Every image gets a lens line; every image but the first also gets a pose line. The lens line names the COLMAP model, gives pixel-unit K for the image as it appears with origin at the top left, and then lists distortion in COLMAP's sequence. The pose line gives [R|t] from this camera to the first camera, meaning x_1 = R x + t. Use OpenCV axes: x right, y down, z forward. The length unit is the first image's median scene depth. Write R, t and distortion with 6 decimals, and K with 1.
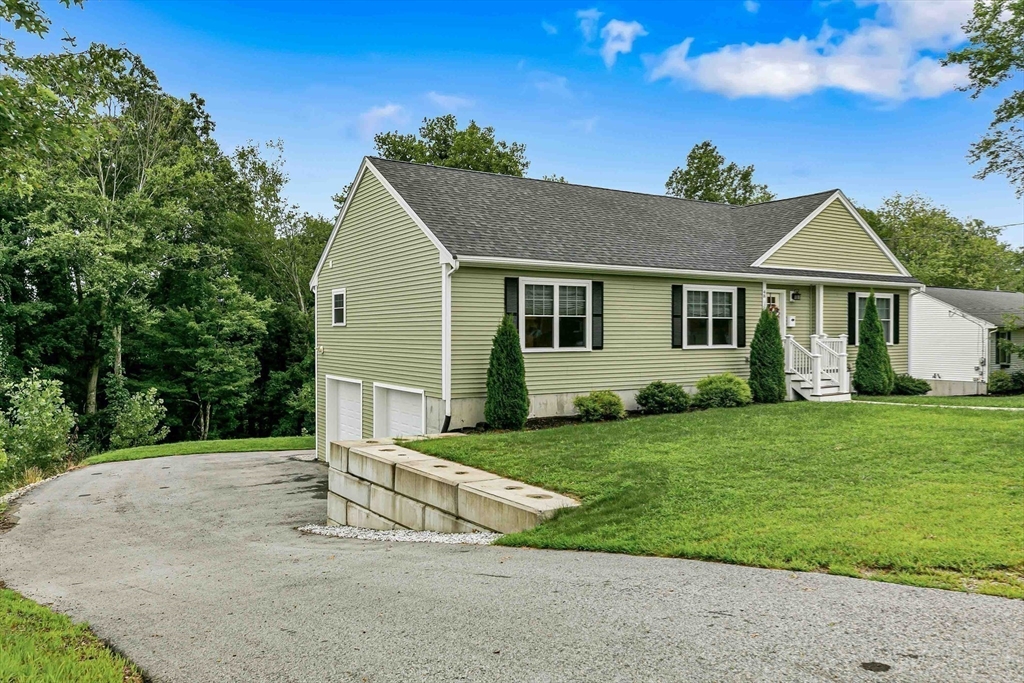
lens RADIAL K [[752.8, 0, 512.3], [0, 752.8, 338.4], [0, 0, 1]] dist [-0.006952, 0.001872]
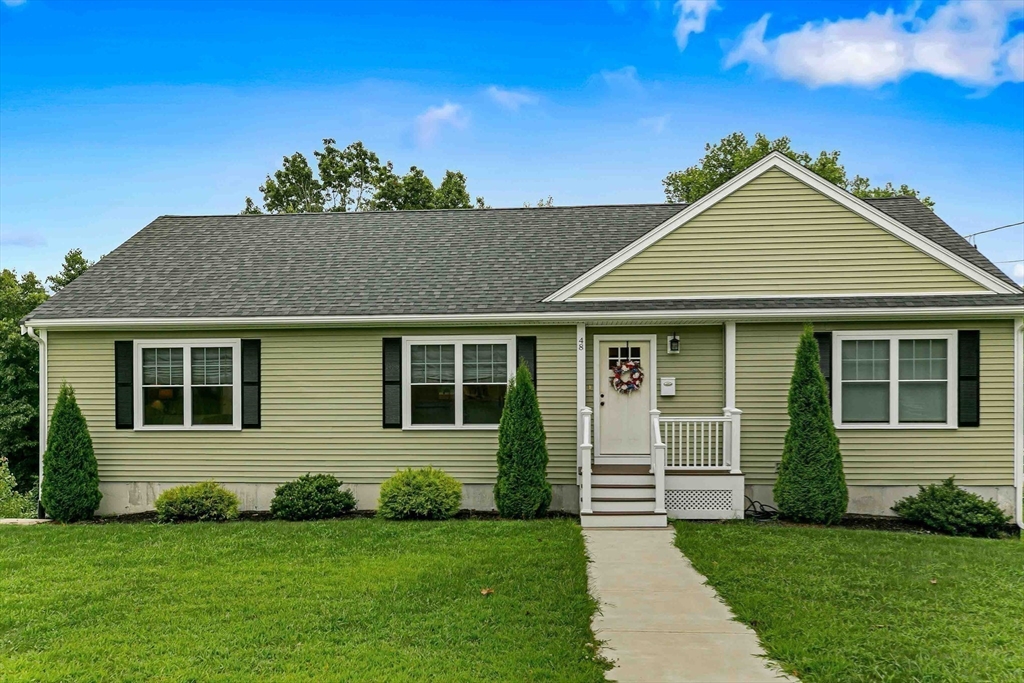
lens RADIAL K [[788.2, 0, 519.2], [0, 788.2, 412.9], [0, 0, 1]] dist [-0.003981, -0.008860]
pose [[0.787584, 0.006109, -0.616177, 0.752505], [-0.002696, 0.999975, 0.006467, -0.006300], [0.616202, -0.003432, 0.787581, 0.490038]]
